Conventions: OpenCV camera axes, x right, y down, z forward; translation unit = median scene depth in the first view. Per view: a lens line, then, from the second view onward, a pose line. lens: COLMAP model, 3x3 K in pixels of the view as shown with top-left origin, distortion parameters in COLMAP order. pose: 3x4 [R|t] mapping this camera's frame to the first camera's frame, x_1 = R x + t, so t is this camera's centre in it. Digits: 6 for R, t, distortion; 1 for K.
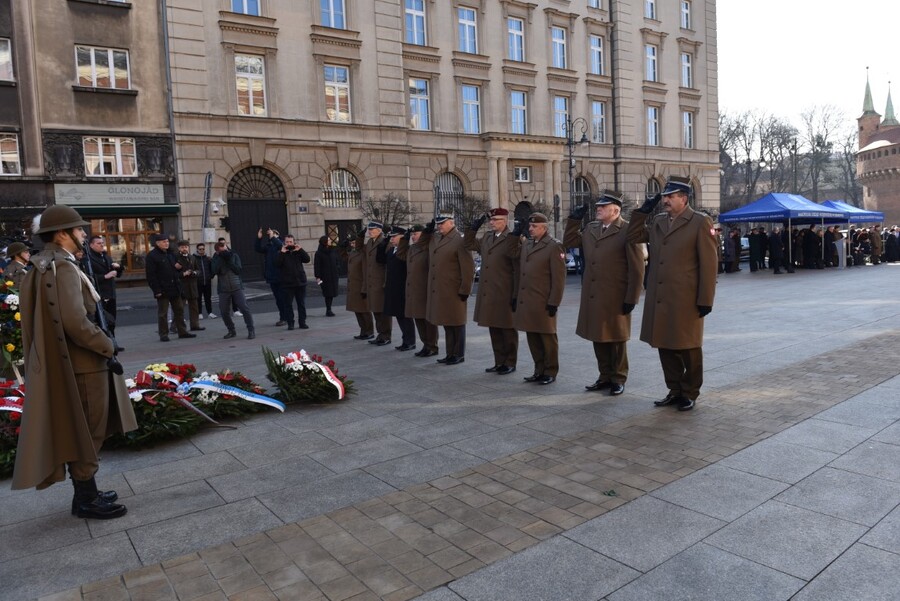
lens RADIAL K [[609.3, 0, 450.0], [0, 609.3, 300.5], [0, 0, 1]] dist [-0.049852, 0.001174]
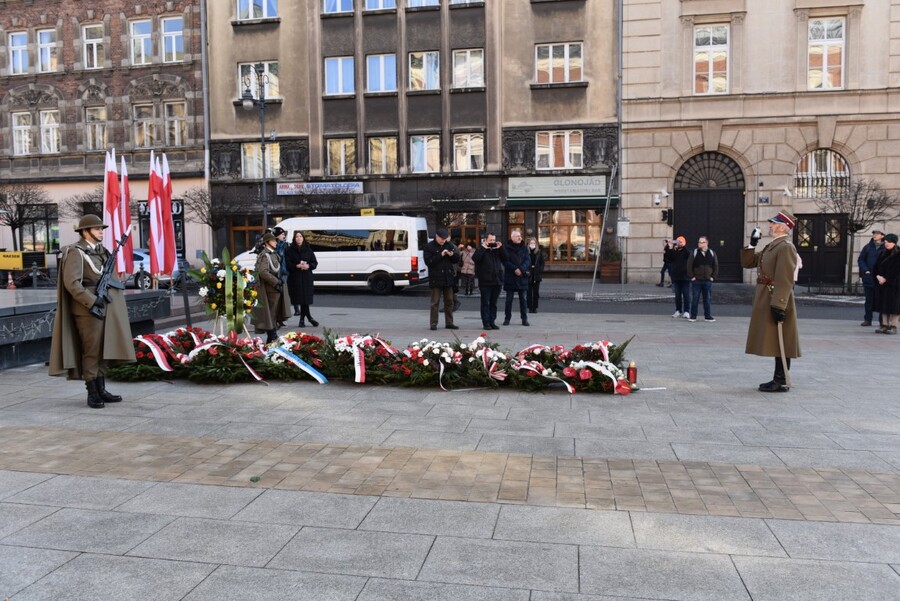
lens RADIAL K [[689.3, 0, 450.0], [0, 689.3, 300.5], [0, 0, 1]] dist [-0.008063, -0.008648]
pose [[0.699486, 0.095265, -0.708268, 0.162063], [-0.096241, 0.994604, 0.038730, -0.010427], [0.708136, 0.041074, 0.704880, 0.041615]]
